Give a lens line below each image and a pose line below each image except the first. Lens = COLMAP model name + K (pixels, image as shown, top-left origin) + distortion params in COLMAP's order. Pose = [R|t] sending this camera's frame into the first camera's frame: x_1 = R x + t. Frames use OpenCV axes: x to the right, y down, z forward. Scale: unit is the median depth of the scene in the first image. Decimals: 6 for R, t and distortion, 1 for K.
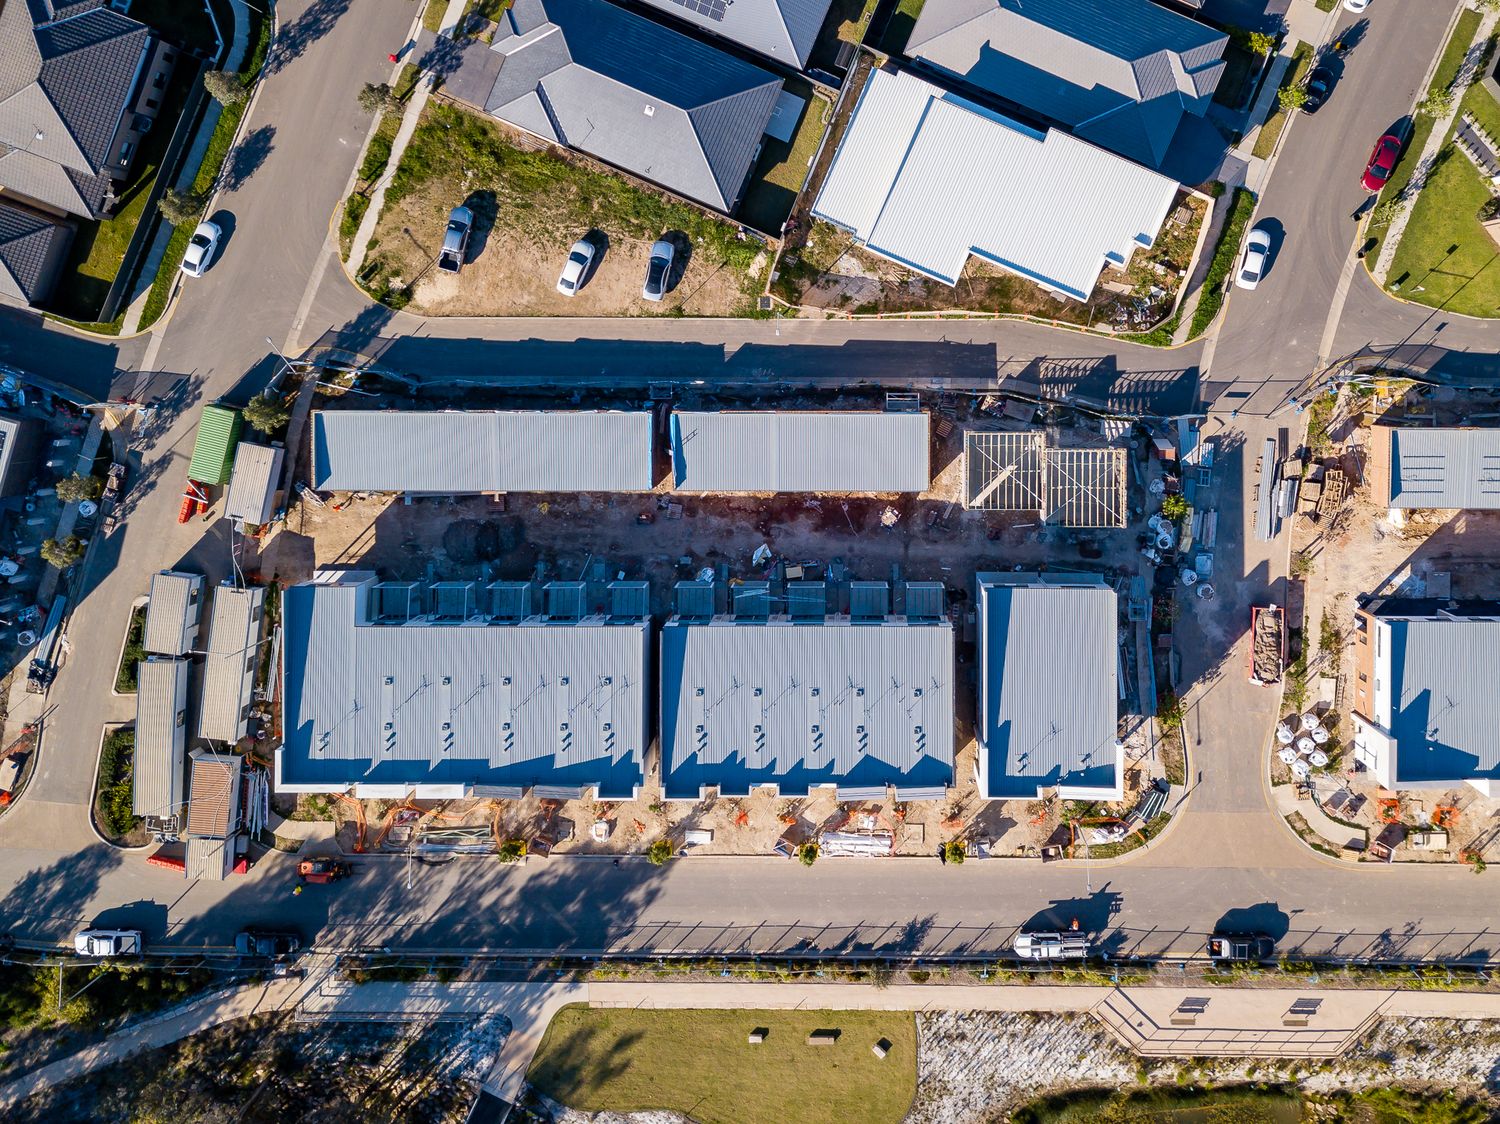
lens RADIAL K [[1215.6, 0, 750.4], [0, 1215.6, 524.2], [0, 0, 1]] dist [0.002076, 0.011596]
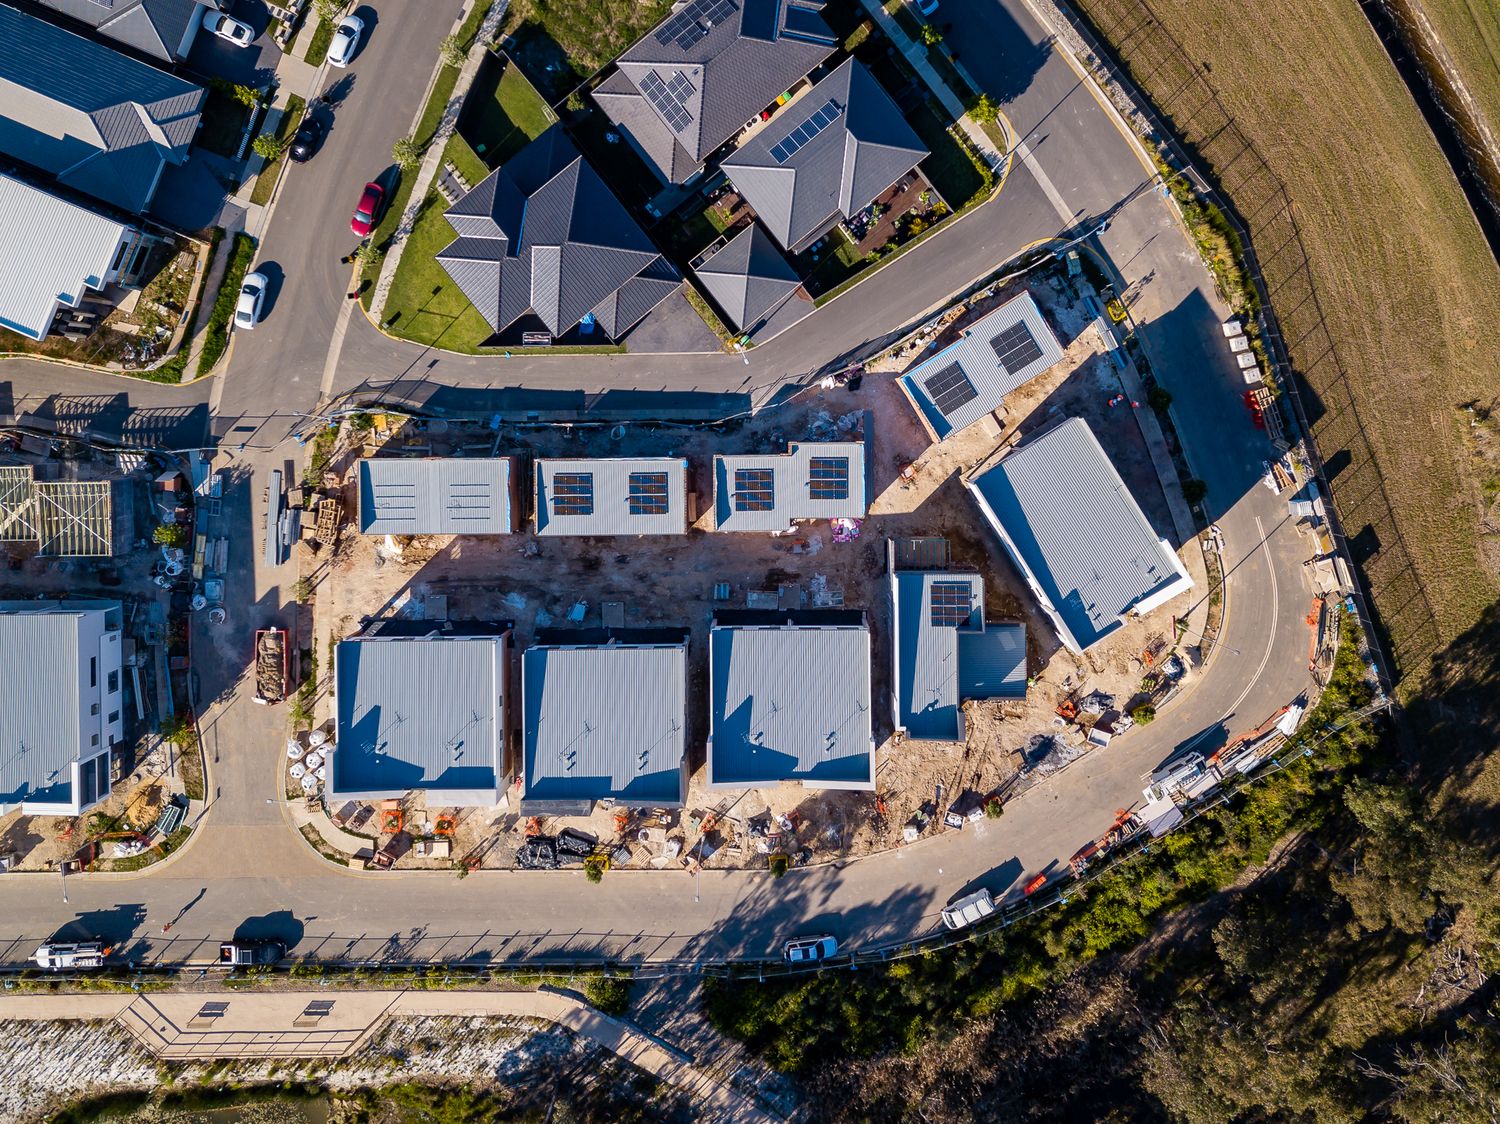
lens RADIAL K [[1153.4, 0, 750.0], [0, 1153.4, 562.0], [0, 0, 1]] dist [0.004916, 0.009999]
pose [[0.999855, -0.011008, 0.012978, 0.823384], [0.011067, 0.999929, -0.004452, 0.018211], [-0.012928, 0.004595, 0.999906, -0.006961]]
